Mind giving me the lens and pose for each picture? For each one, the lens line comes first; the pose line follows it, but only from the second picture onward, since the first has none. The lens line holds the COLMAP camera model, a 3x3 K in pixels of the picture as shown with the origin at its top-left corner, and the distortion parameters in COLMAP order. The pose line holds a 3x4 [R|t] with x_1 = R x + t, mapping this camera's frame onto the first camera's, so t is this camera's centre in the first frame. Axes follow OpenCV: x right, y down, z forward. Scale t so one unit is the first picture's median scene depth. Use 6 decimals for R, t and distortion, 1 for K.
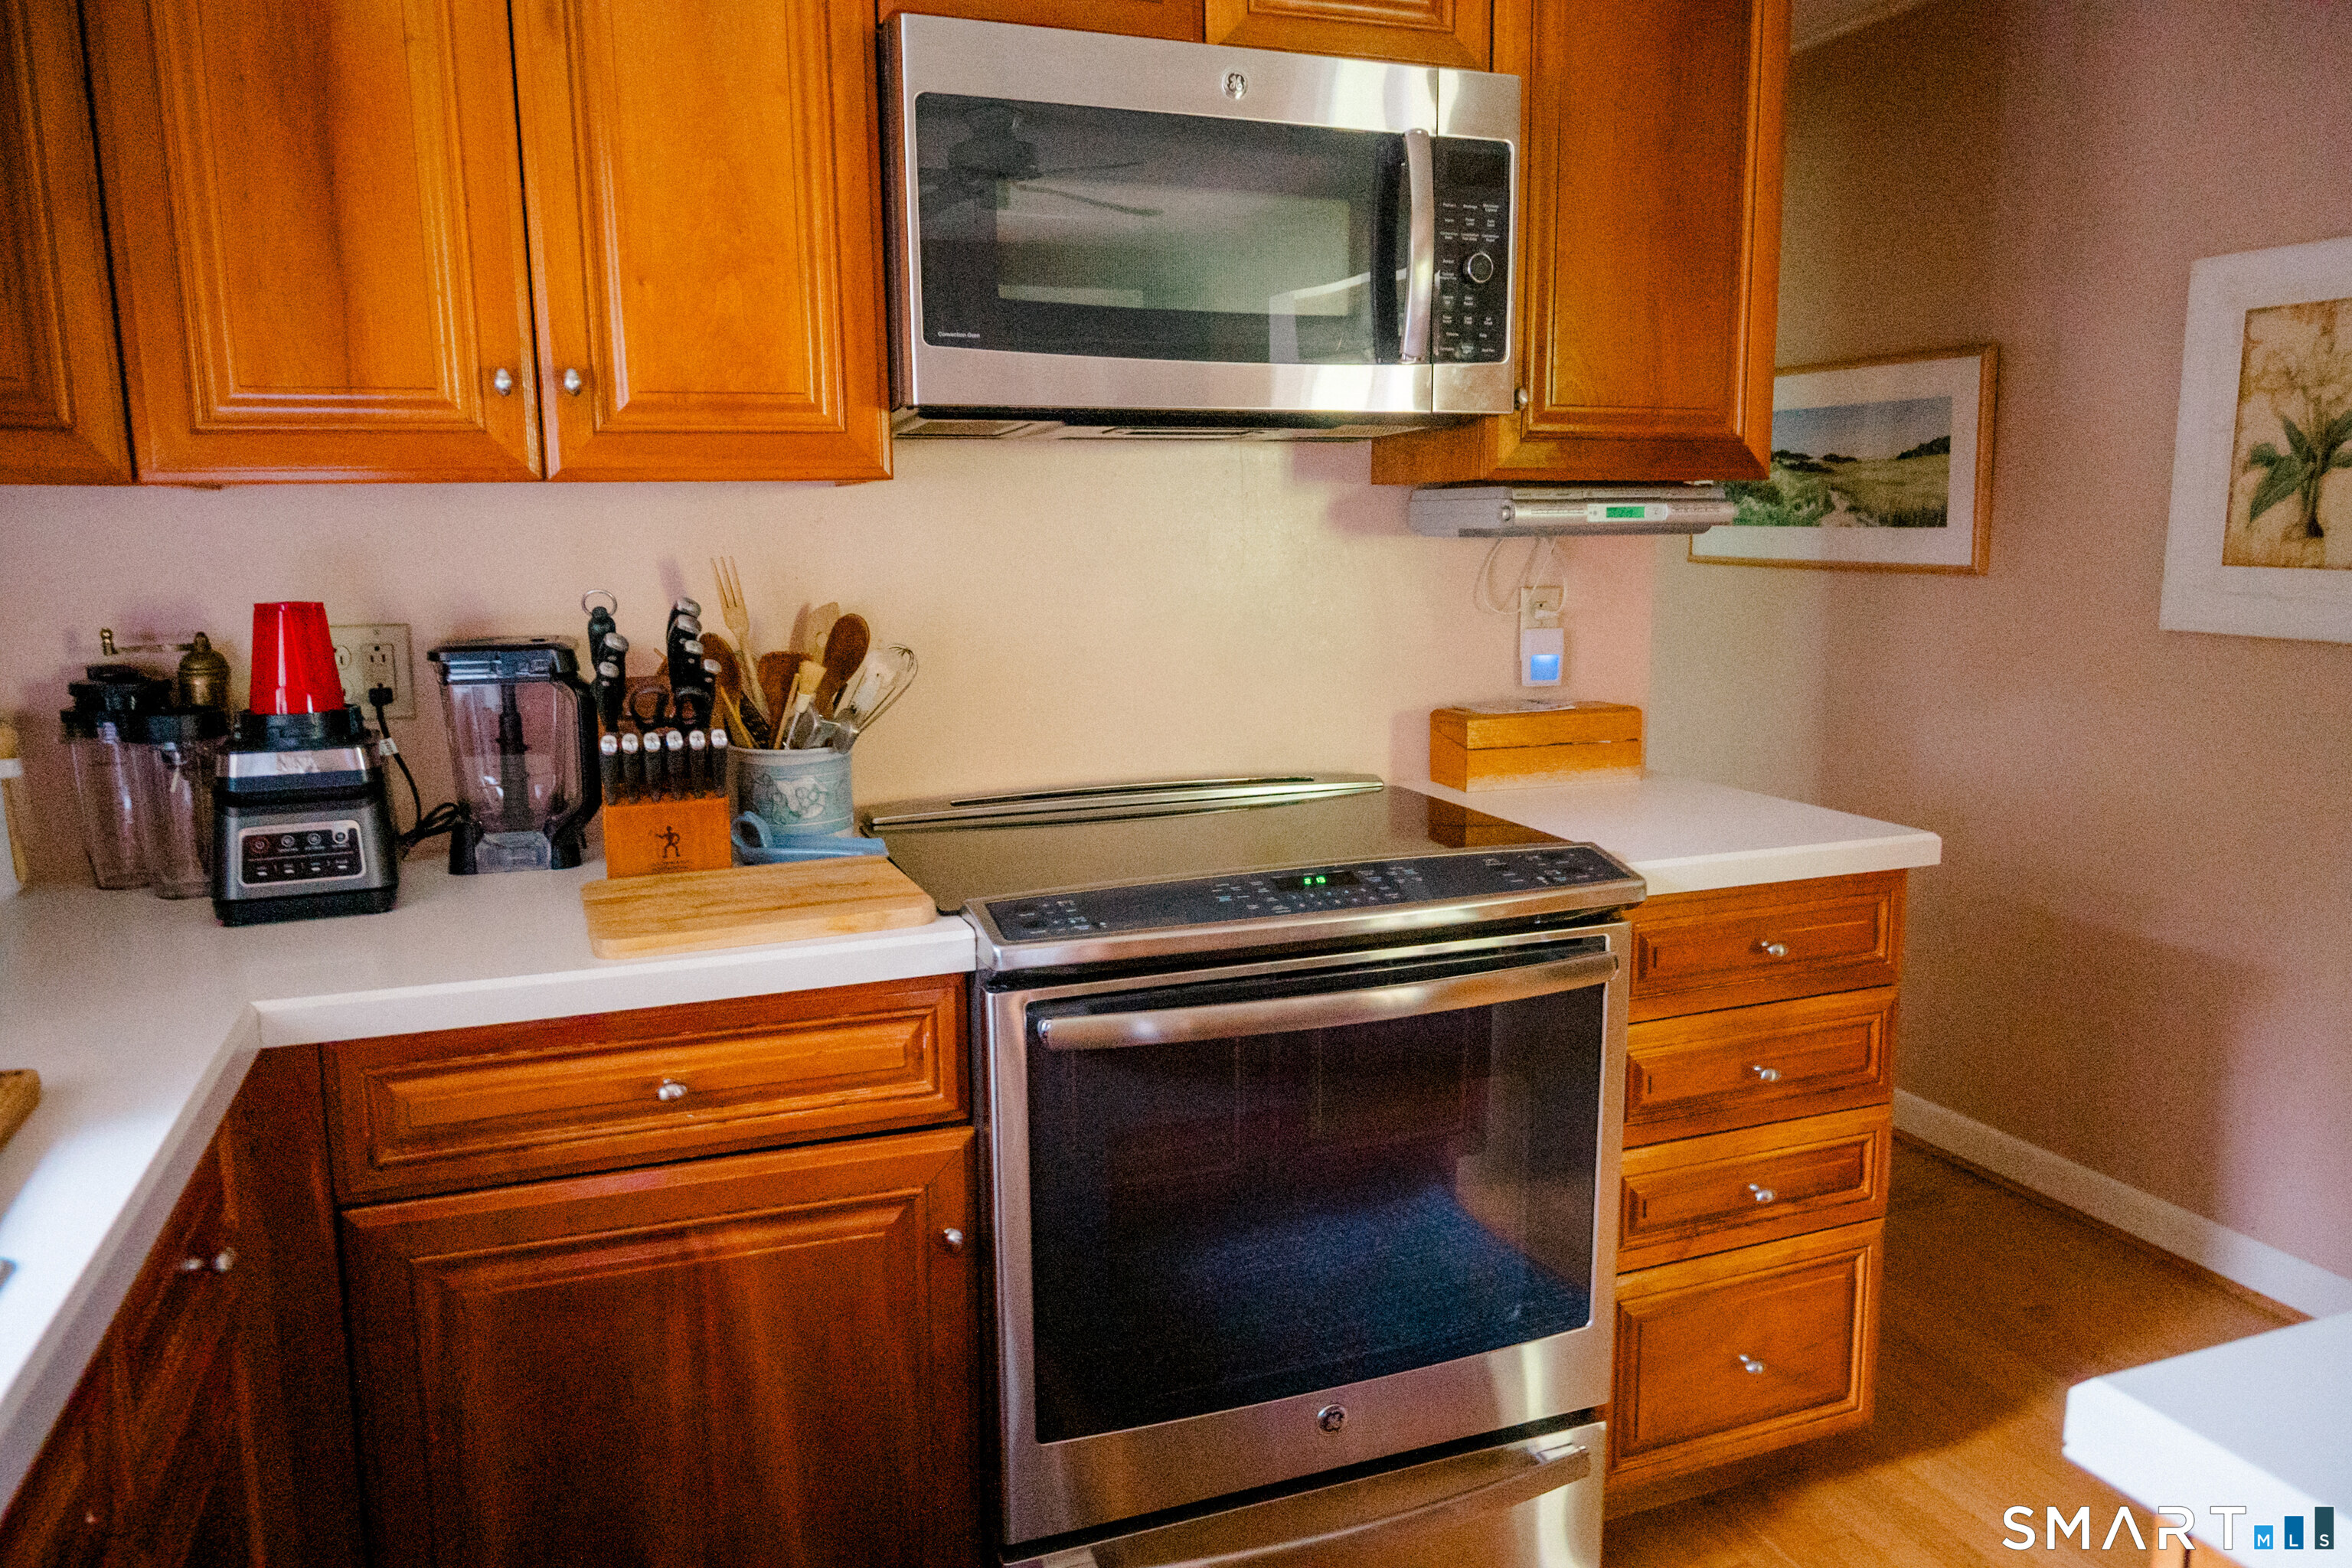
lens RADIAL K [[1608.1, 0, 1172.7], [0, 1608.1, 771.6], [0, 0, 1]] dist [-0.005077, 0.001508]
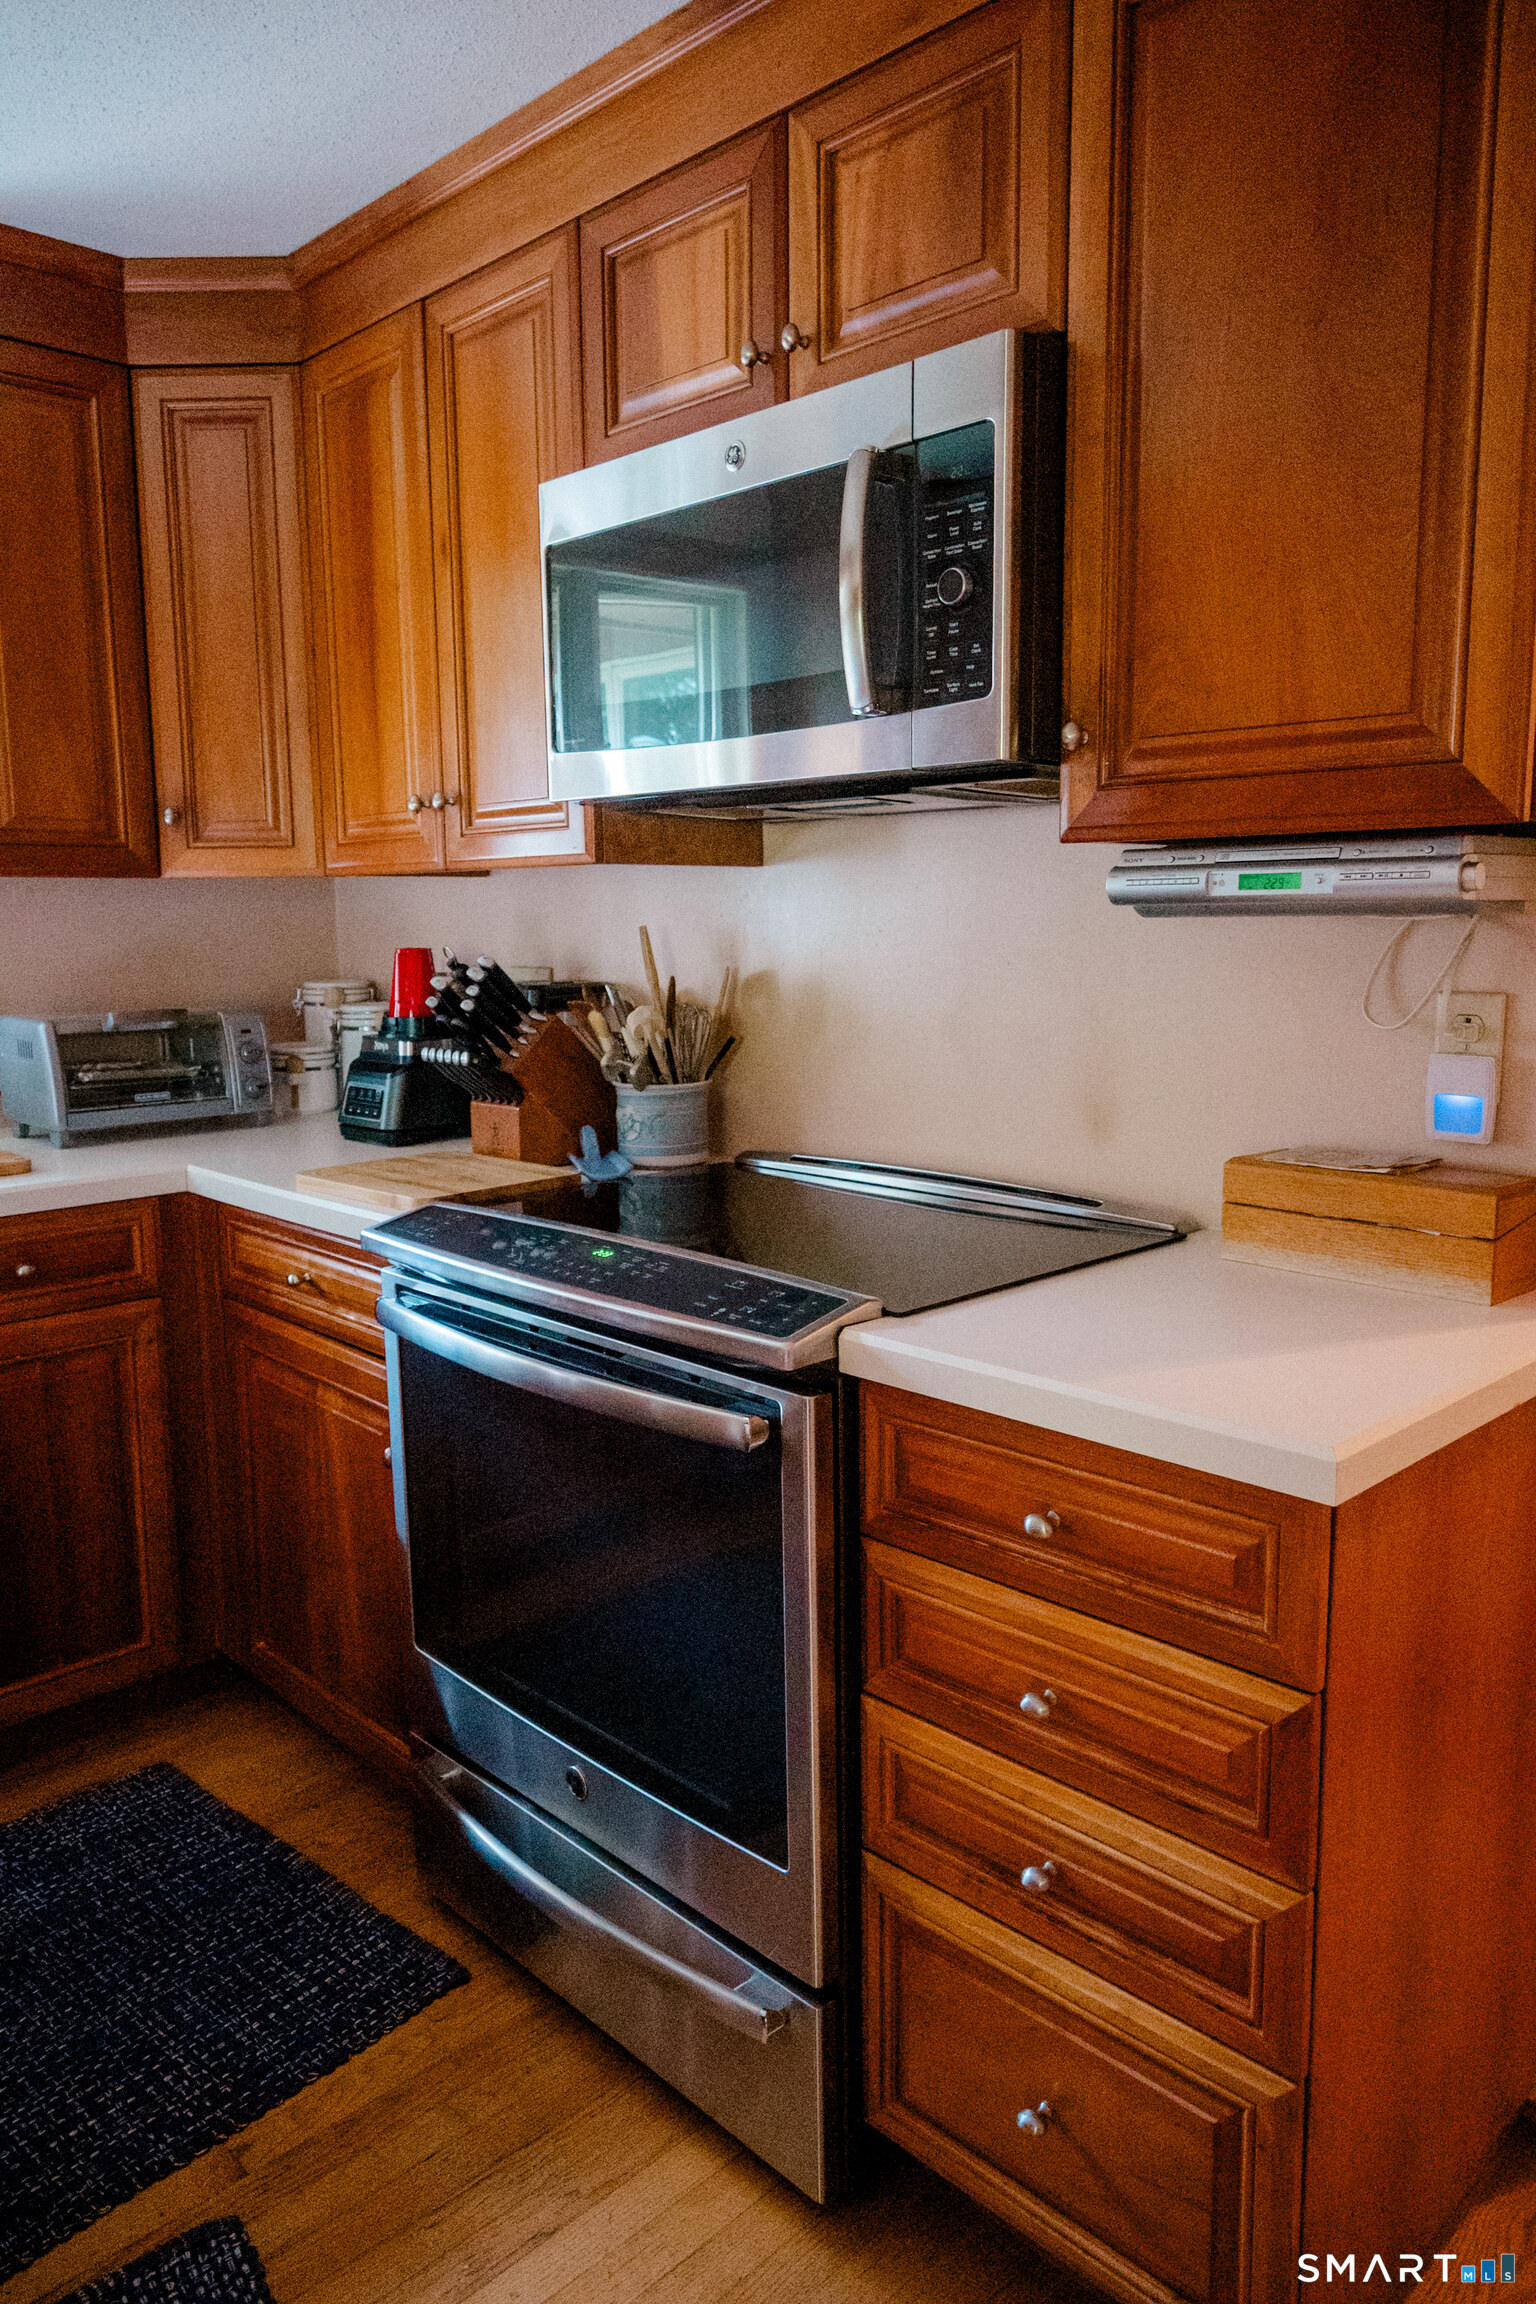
lens RADIAL K [[1575.3, 0, 809.2], [0, 1575.3, 1134.3], [0, 0, 1]] dist [-0.005077, 0.001508]
pose [[0.402841, 0.134102, -0.905393, 0.910444], [-0.139068, 0.986691, 0.084267, -0.093774], [0.904643, 0.091965, 0.416129, 0.615566]]
